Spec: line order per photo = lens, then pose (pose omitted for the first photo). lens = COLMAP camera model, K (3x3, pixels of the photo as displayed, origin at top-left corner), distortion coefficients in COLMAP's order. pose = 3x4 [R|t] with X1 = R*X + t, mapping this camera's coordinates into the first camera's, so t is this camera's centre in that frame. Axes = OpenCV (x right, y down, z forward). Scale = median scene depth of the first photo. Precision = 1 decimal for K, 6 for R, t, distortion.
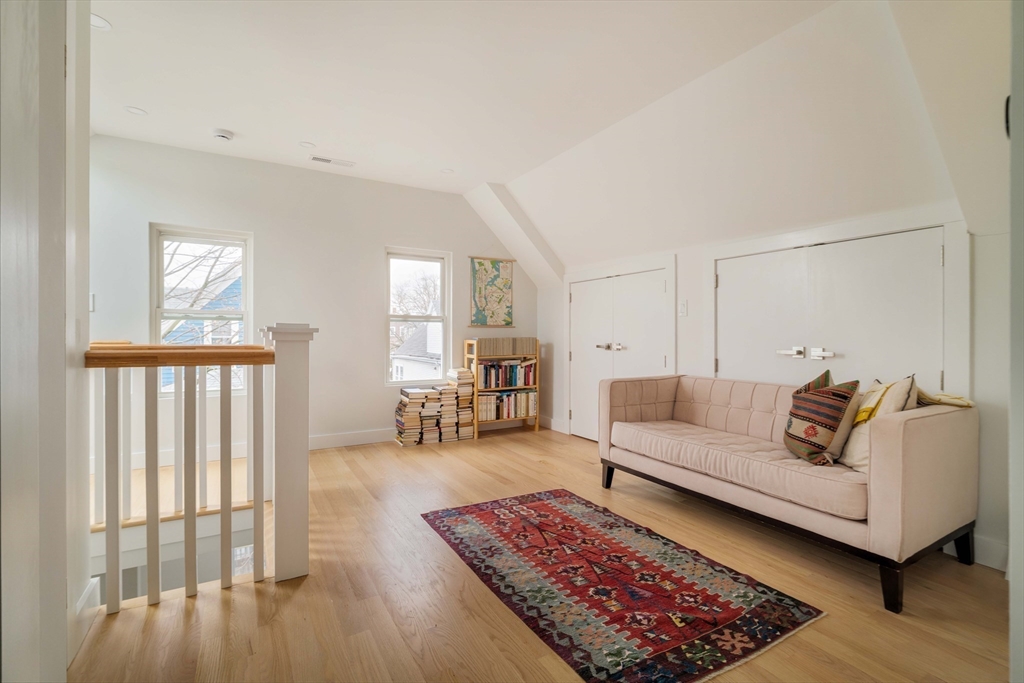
lens RADIAL K [[467.4, 0, 512.9], [0, 467.4, 336.9], [0, 0, 1]] dist [-0.004088, -0.000640]
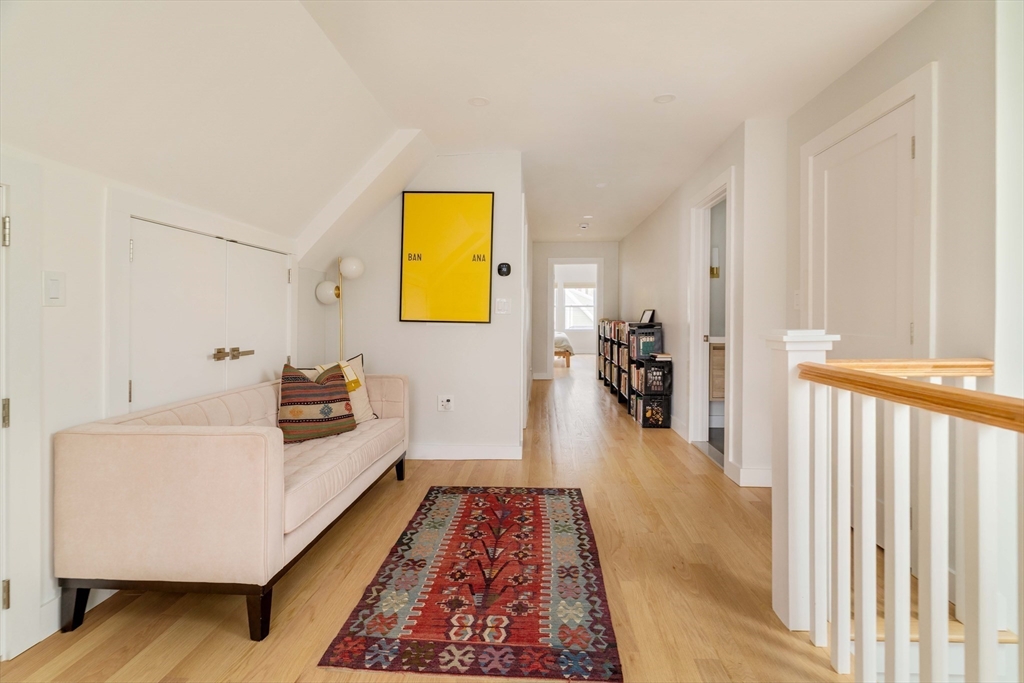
lens RADIAL K [[467.4, 0, 525.7], [0, 467.4, 314.8], [0, 0, 1]] dist [-0.004088, -0.000640]
pose [[-0.844301, 0.001350, 0.535868, -0.459869], [0.003772, 0.999987, 0.003425, -0.054506], [-0.535856, 0.004913, -0.844295, 1.776901]]
